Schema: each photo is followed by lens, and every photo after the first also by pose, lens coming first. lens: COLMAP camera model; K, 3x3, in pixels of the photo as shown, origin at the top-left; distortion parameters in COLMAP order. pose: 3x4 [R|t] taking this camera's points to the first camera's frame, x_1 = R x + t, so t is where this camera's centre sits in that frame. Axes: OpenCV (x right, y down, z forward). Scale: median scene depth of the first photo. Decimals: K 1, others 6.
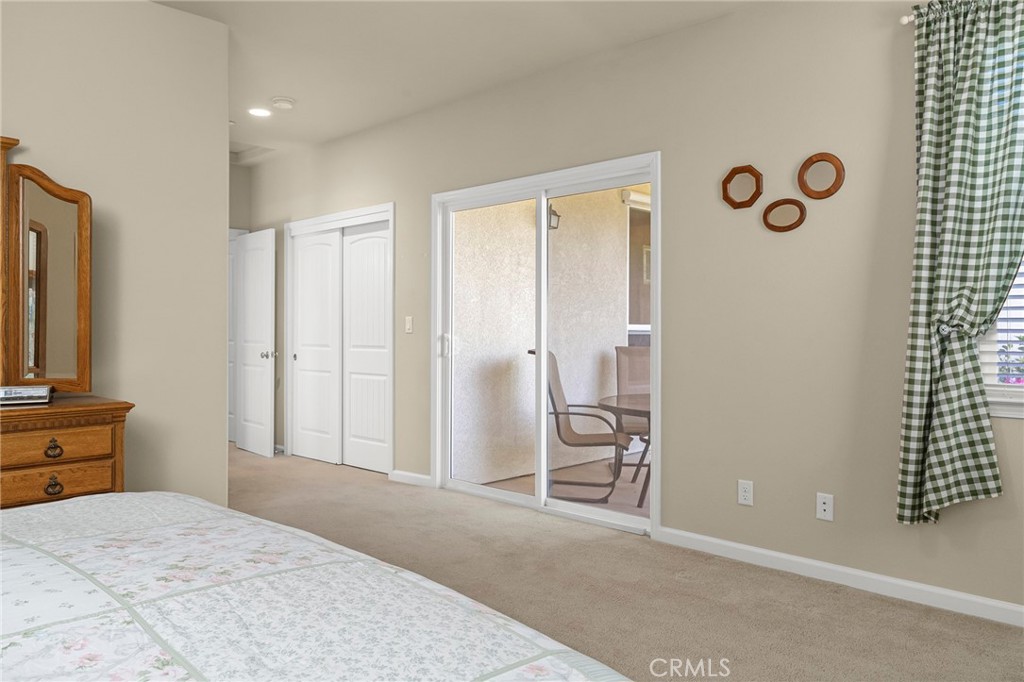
lens RADIAL K [[739.1, 0, 512.0], [0, 739.1, 341.0], [0, 0, 1]] dist [0.002204, 0.001106]
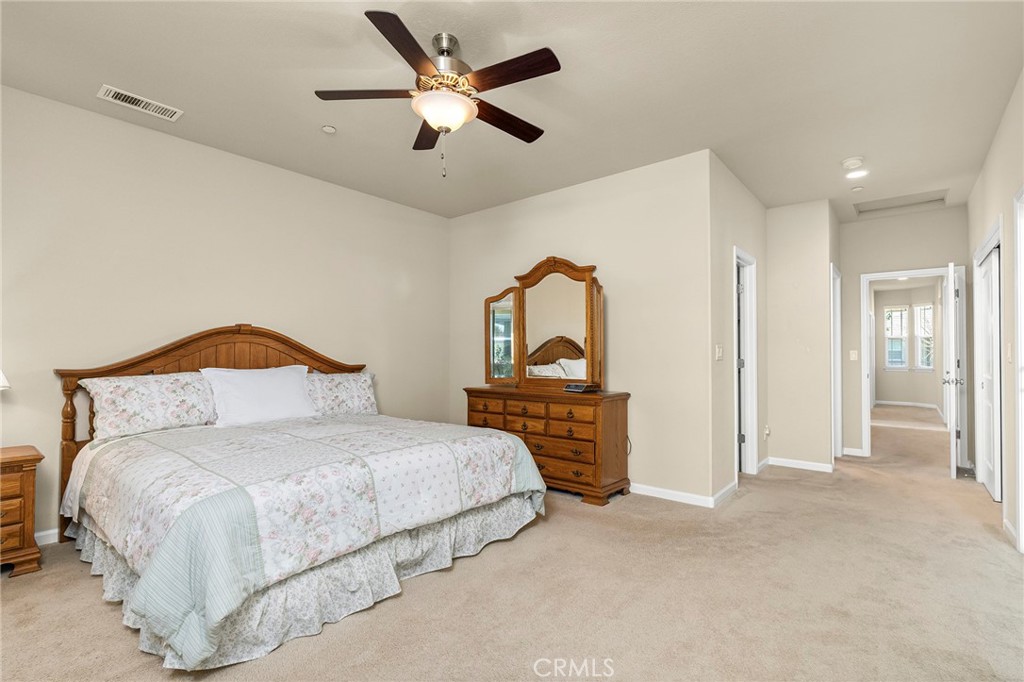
lens RADIAL K [[482.7, 0, 512.0], [0, 482.7, 341.0], [0, 0, 1]] dist [0.001188, 0.000052]
pose [[0.068117, -0.028707, -0.997264, 0.681447], [-0.012316, 0.999486, -0.029613, -0.016182], [0.997601, 0.014299, 0.067729, 0.690981]]
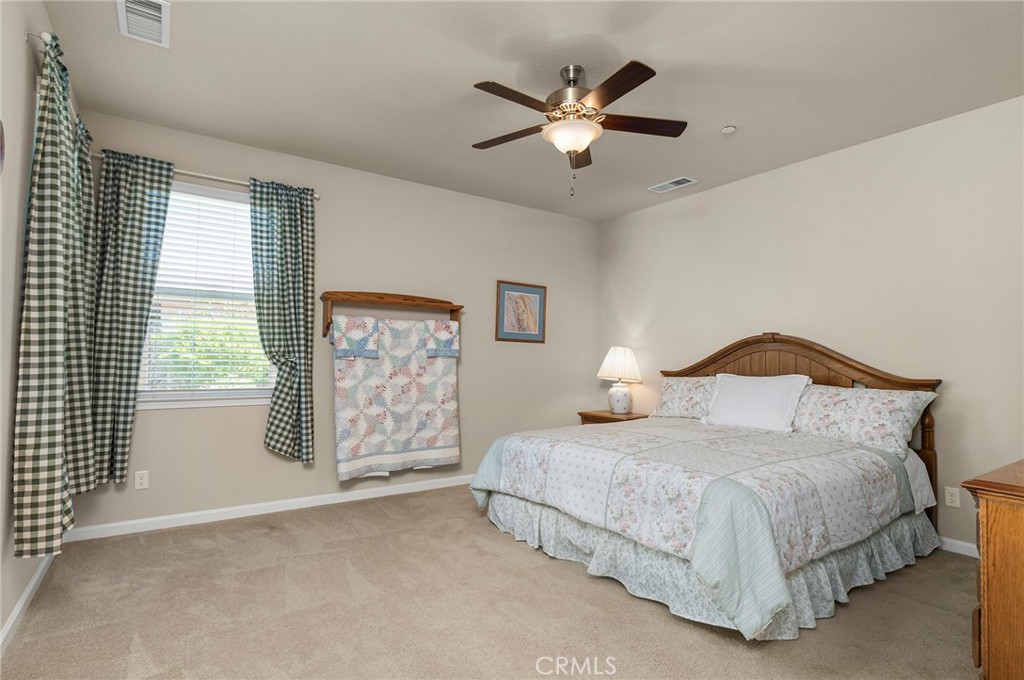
lens RADIAL K [[509.2, 0, 512.0], [0, 509.2, 340.0], [0, 0, 1]] dist [-0.000538, -0.000043]
pose [[-0.982509, -0.001698, 0.186205, -0.359770], [-0.005975, 0.999731, -0.022412, -0.038762], [-0.186117, -0.023132, -0.982255, 1.709725]]
